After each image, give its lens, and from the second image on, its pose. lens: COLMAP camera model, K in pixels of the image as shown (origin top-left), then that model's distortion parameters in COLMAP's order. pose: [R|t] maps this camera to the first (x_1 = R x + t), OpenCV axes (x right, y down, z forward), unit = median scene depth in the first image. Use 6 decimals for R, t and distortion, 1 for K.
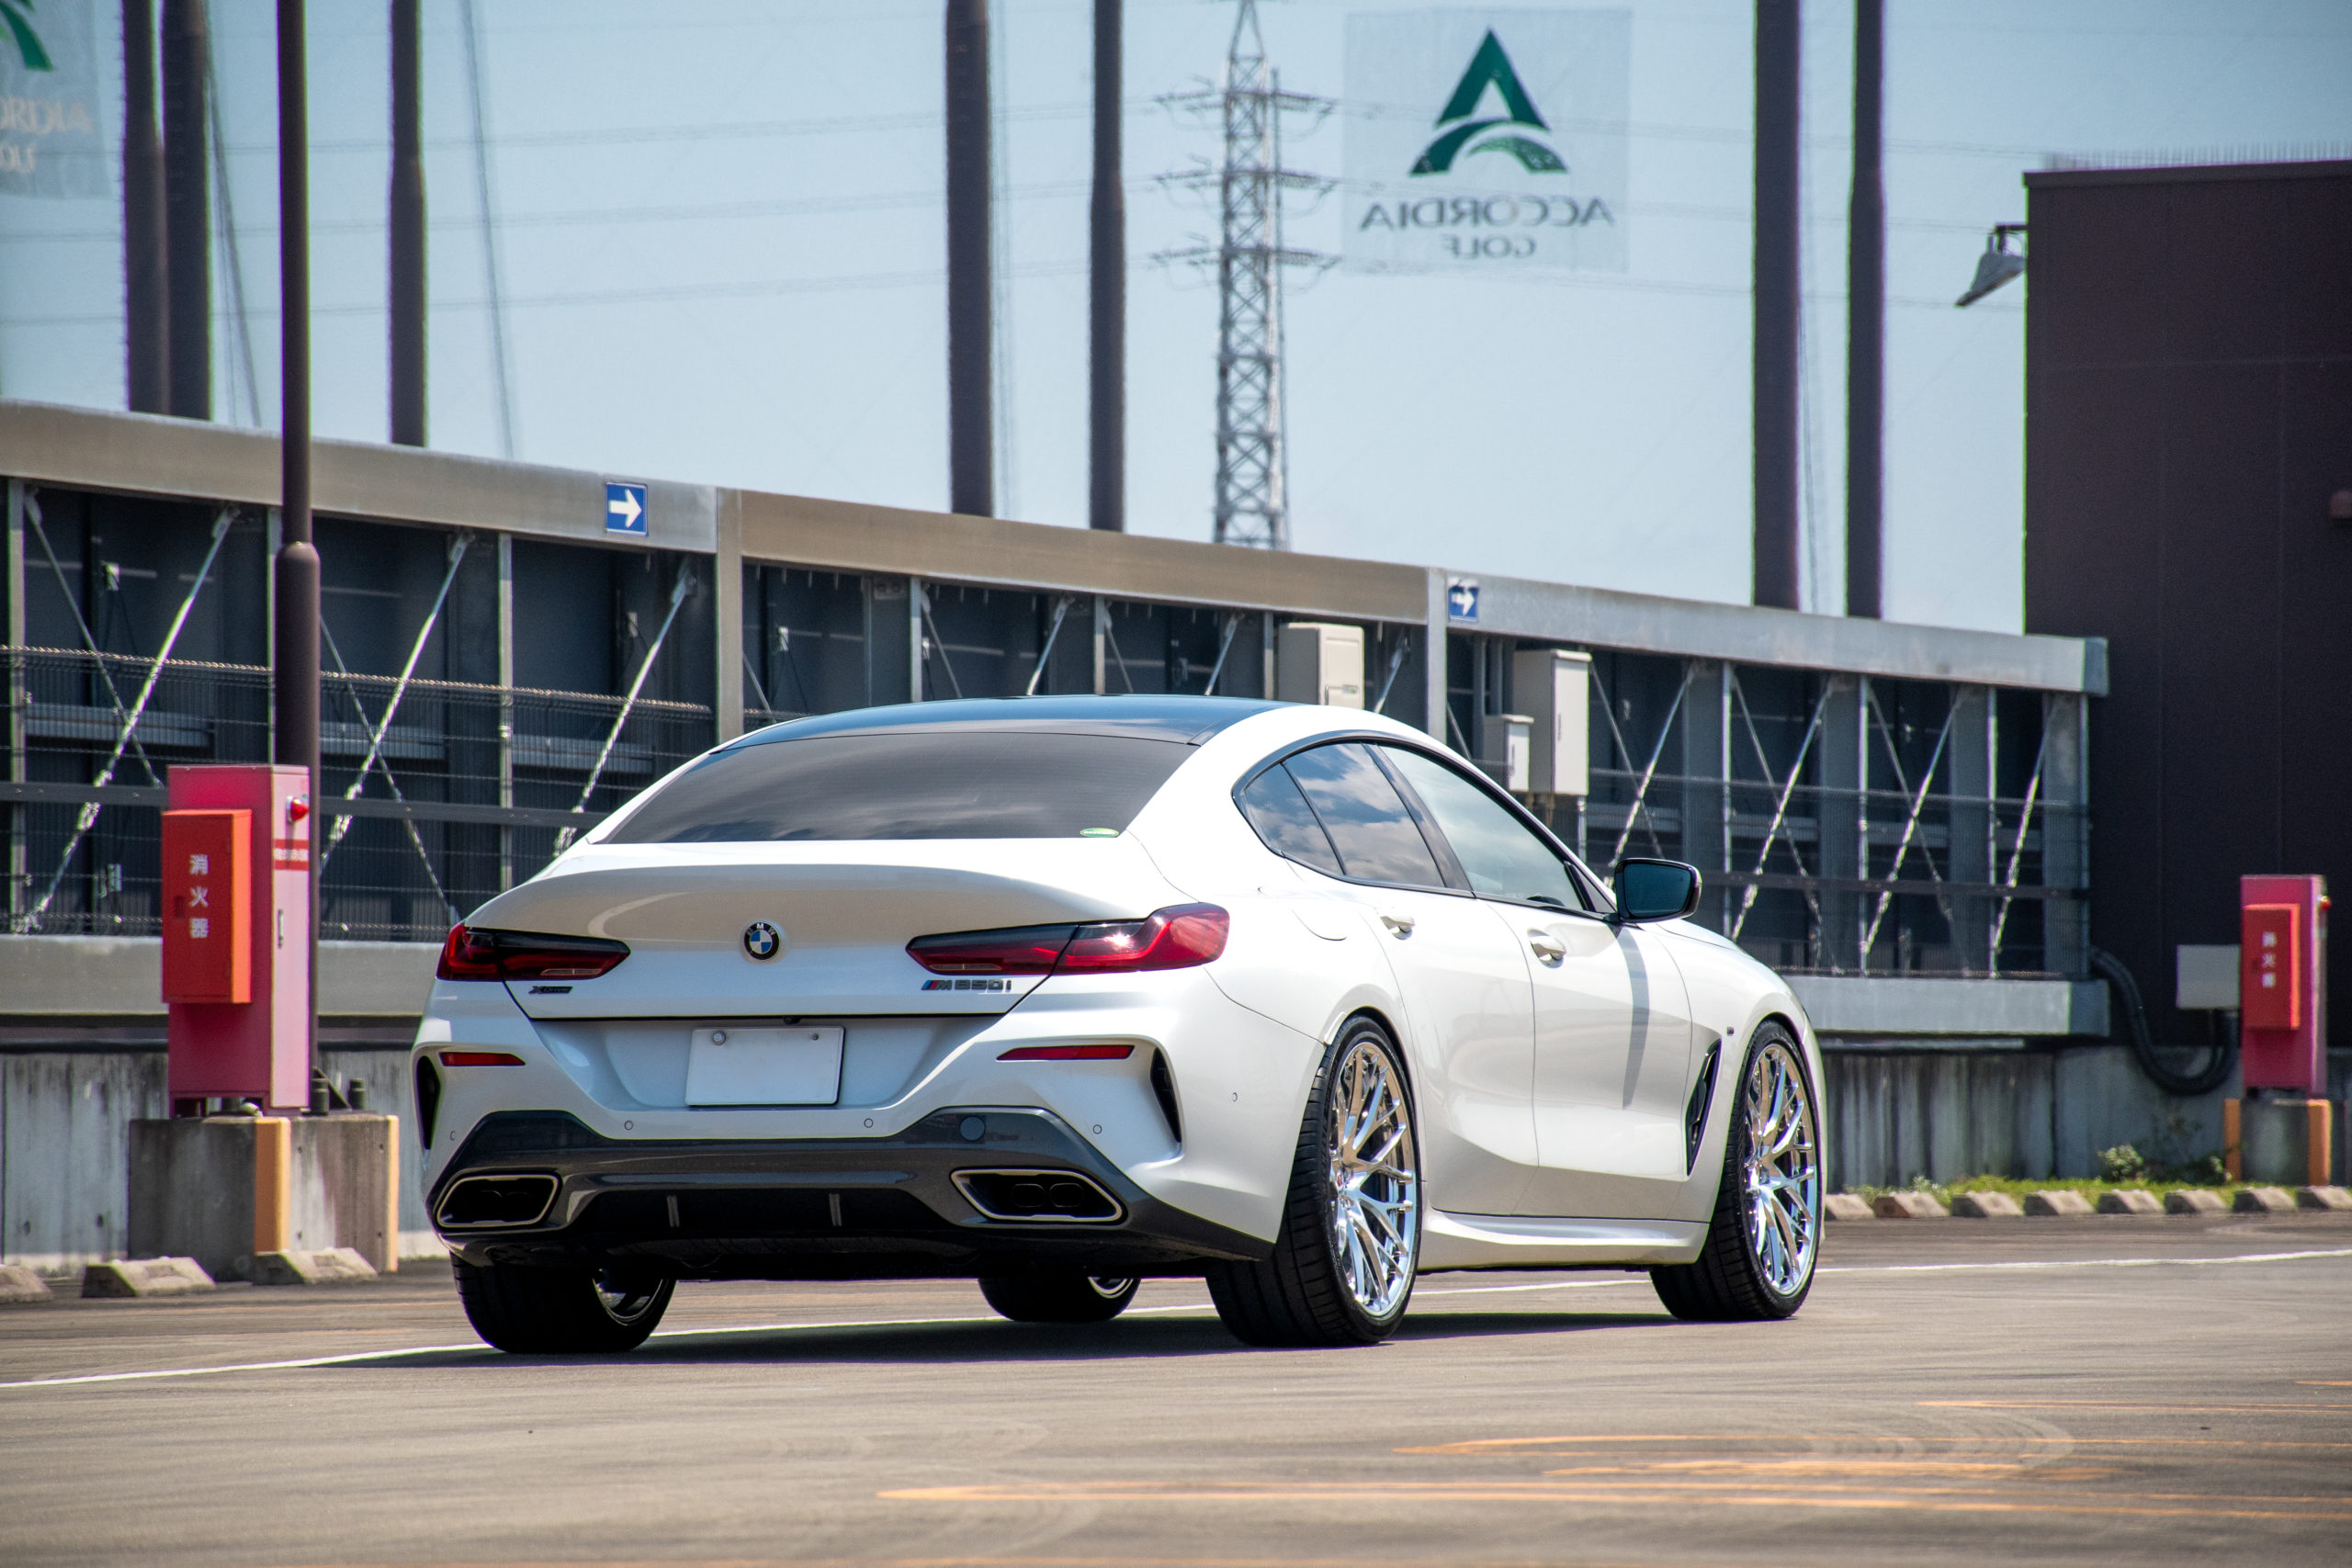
lens RADIAL K [[14091.3, 0, 1175.1], [0, 14091.3, 783.5], [0, 0, 1]] dist [3.363436, 0.000000]
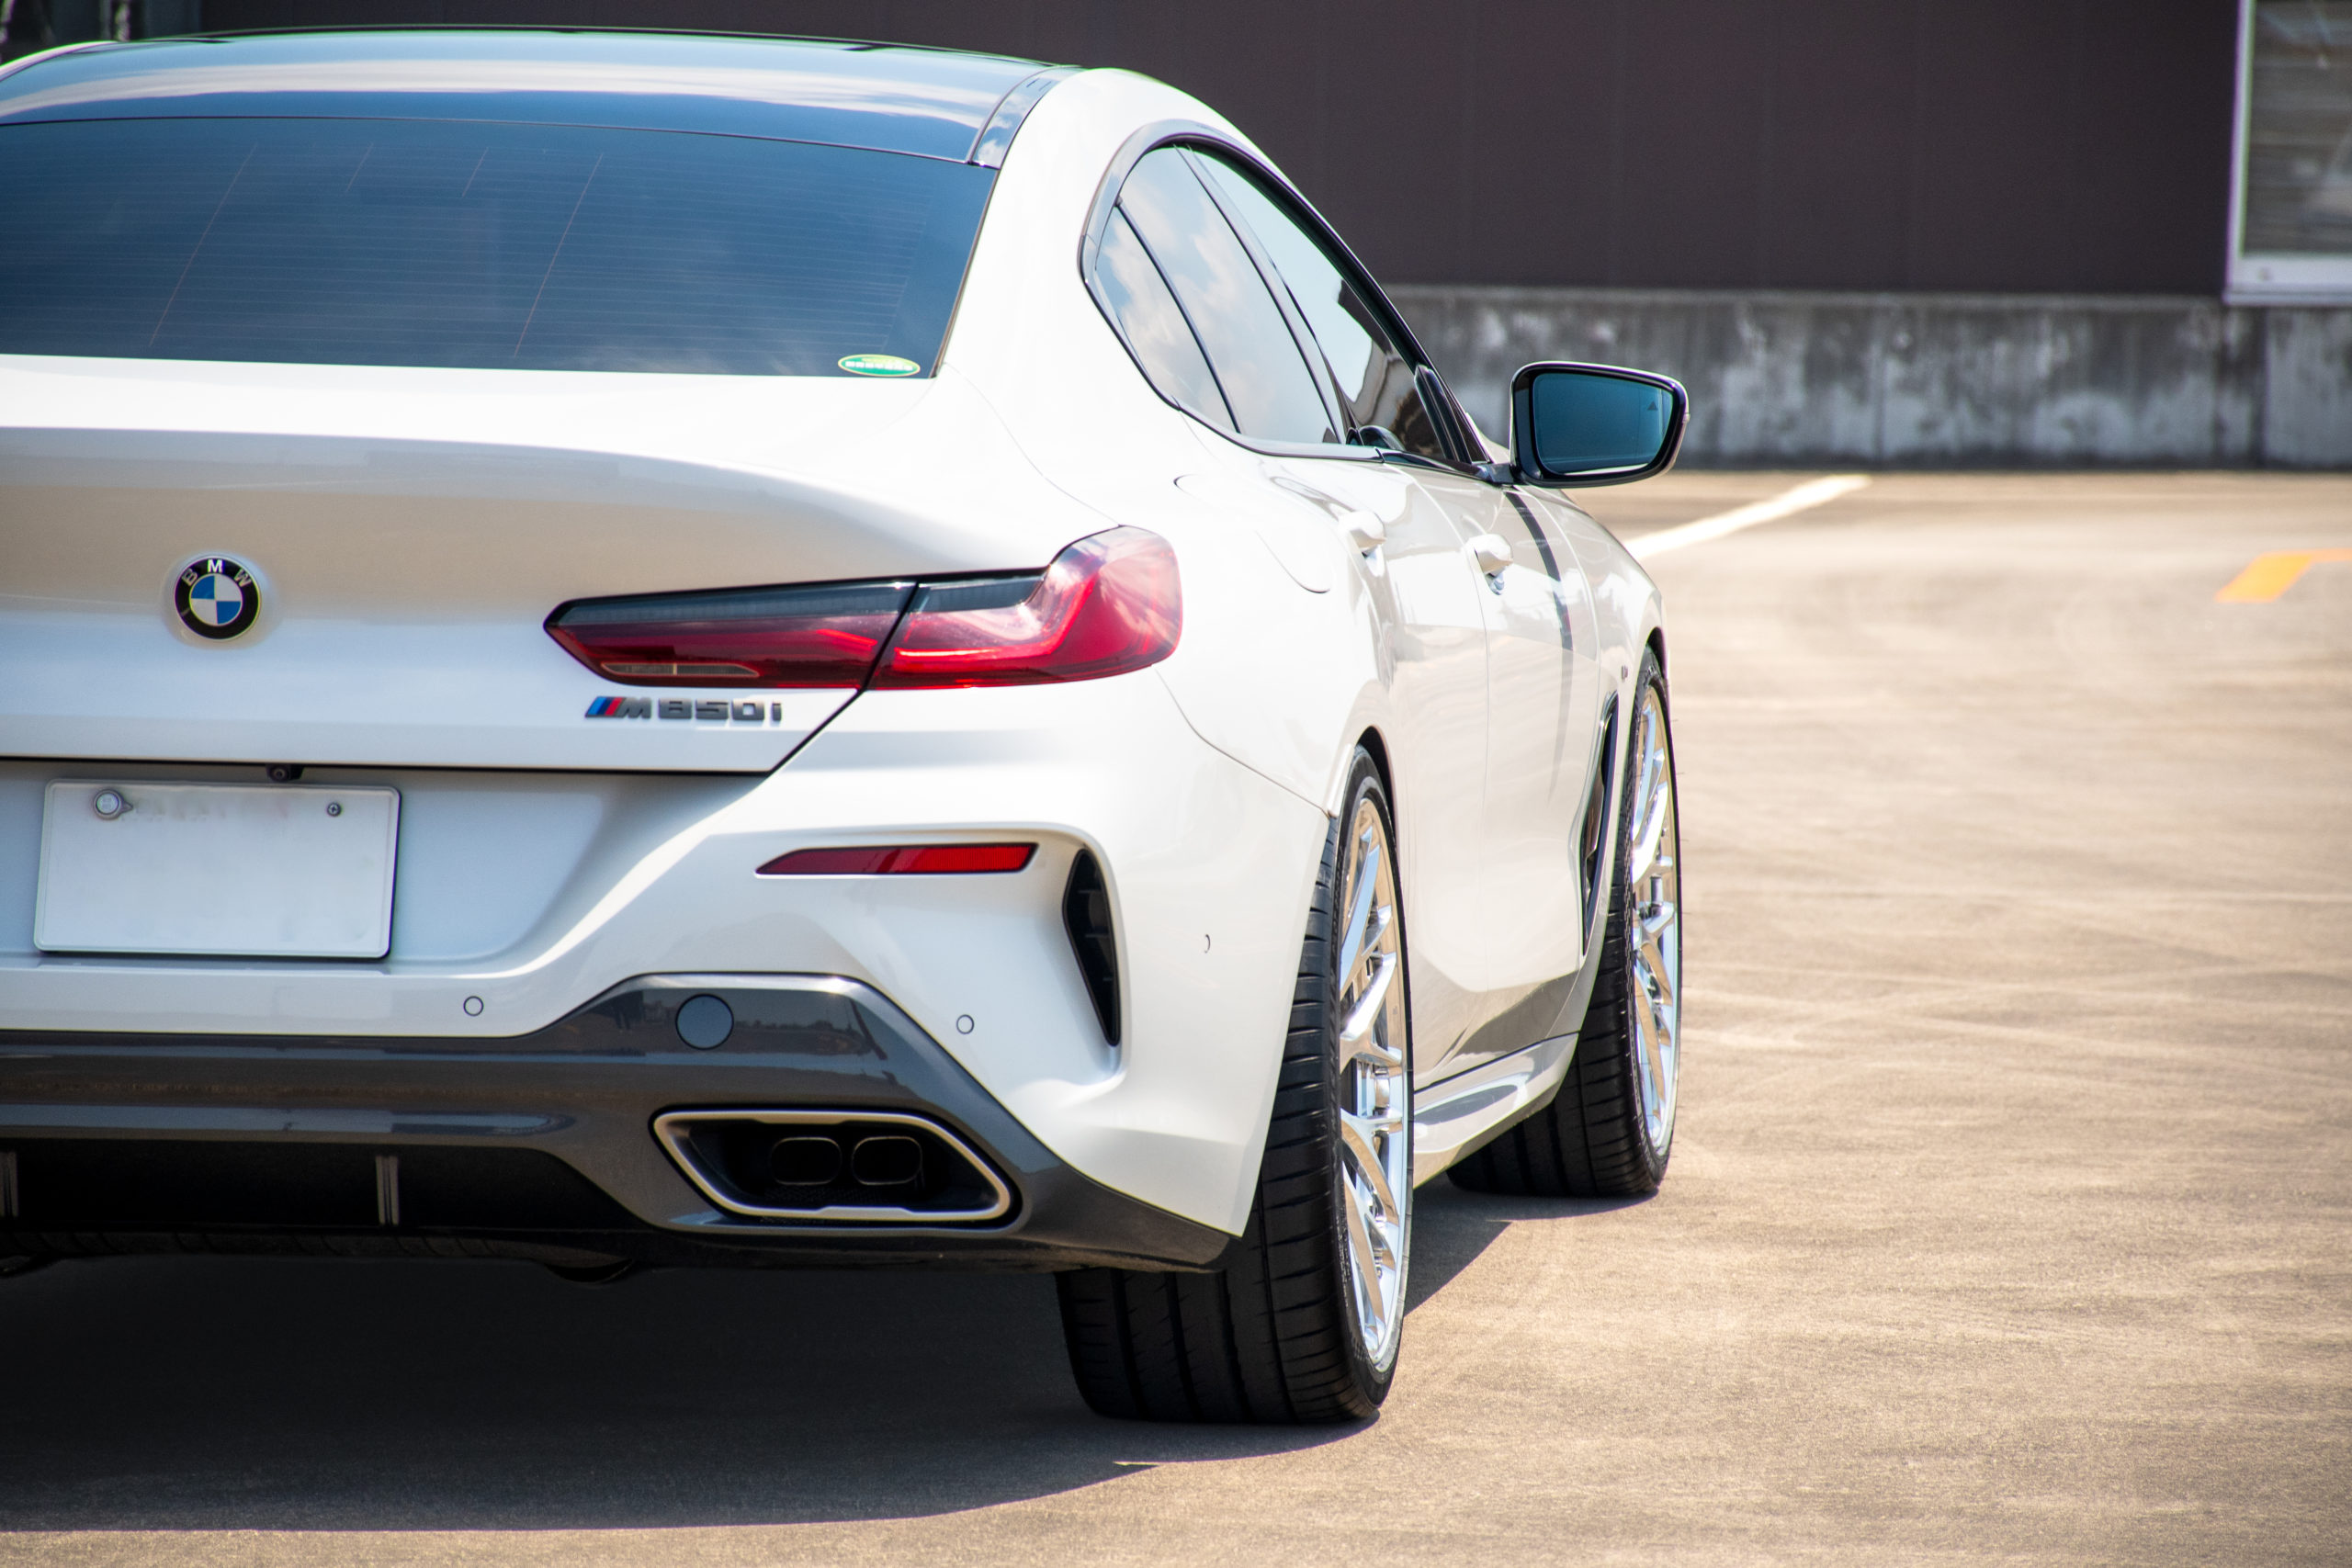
lens RADIAL K [[14091.3, 0, 1177.9], [0, 14091.3, 787.6], [0, 0, 1]] dist [3.363436, 0.000000]
pose [[0.981663, 0.013563, 0.190140, -0.087066], [-0.026499, 0.997490, 0.065655, -0.014066], [-0.188772, -0.069490, 0.979559, 0.540864]]
